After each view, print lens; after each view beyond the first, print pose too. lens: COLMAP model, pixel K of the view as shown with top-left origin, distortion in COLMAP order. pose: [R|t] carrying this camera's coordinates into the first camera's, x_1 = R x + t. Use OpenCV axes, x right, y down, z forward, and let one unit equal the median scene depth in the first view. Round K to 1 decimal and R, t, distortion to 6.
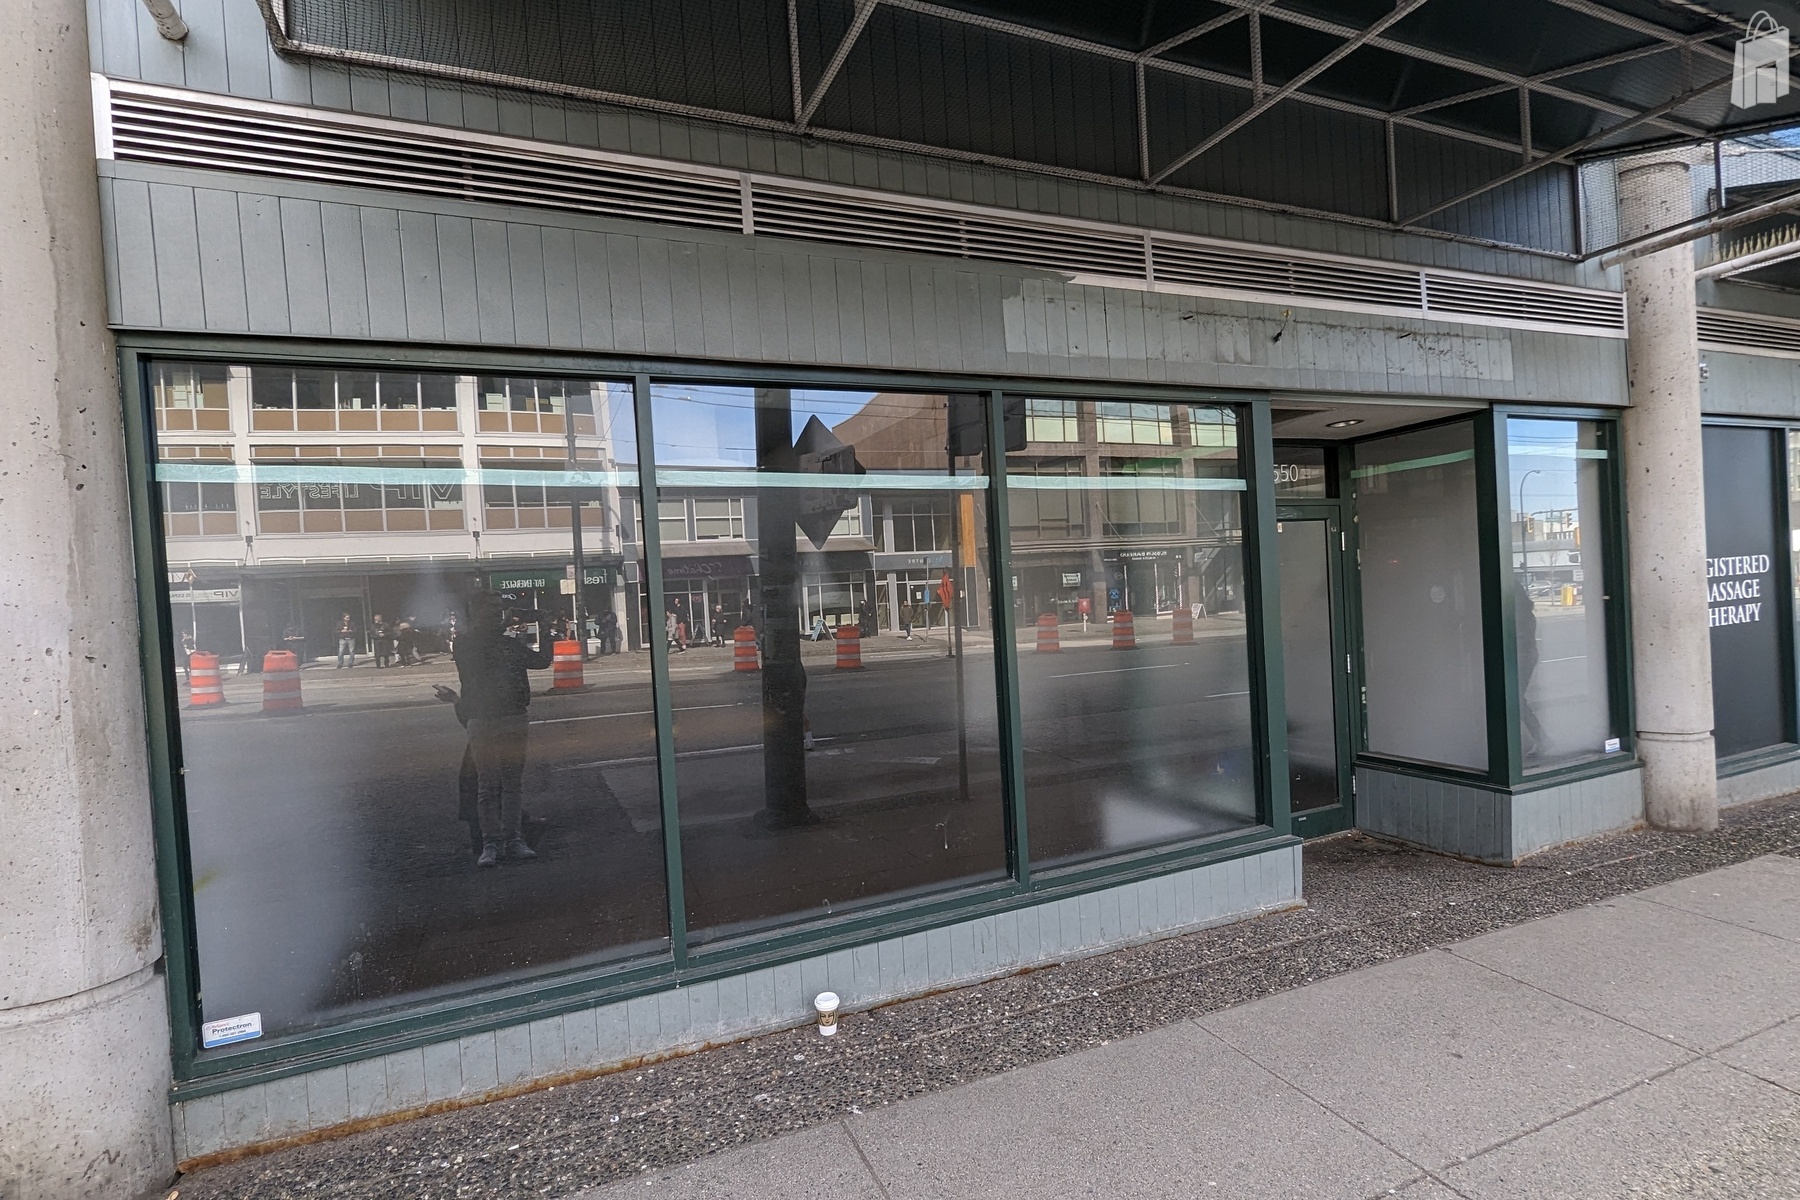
lens RADIAL K [[877.2, 0, 906.0], [0, 877.2, 601.9], [0, 0, 1]] dist [0.001870, -0.000647]
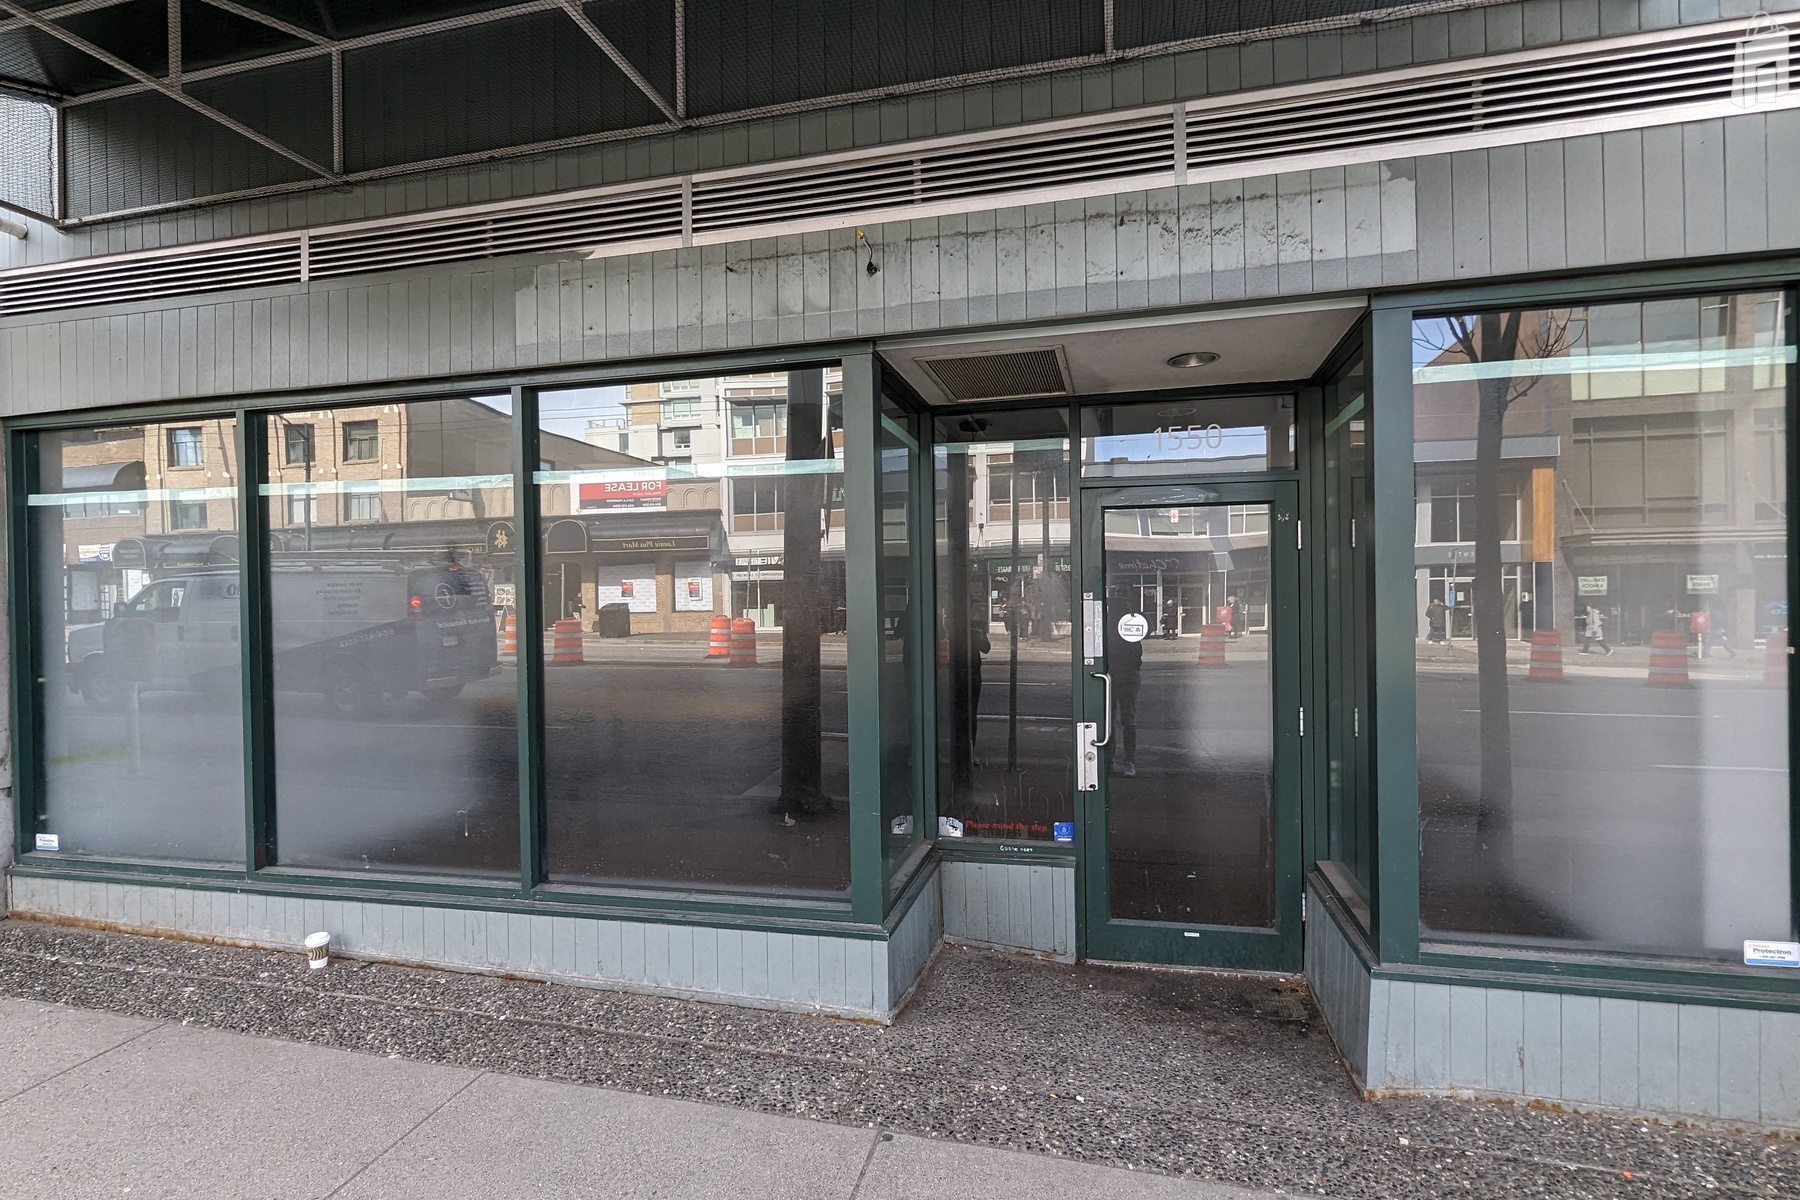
lens RADIAL K [[877.2, 0, 900.1], [0, 877.2, 601.1], [0, 0, 1]] dist [0.001870, -0.000647]
pose [[0.795658, 0.042617, -0.604245, 1.011393], [-0.035792, 0.999087, 0.023335, -0.036668], [0.604688, 0.003060, 0.796456, 0.458402]]
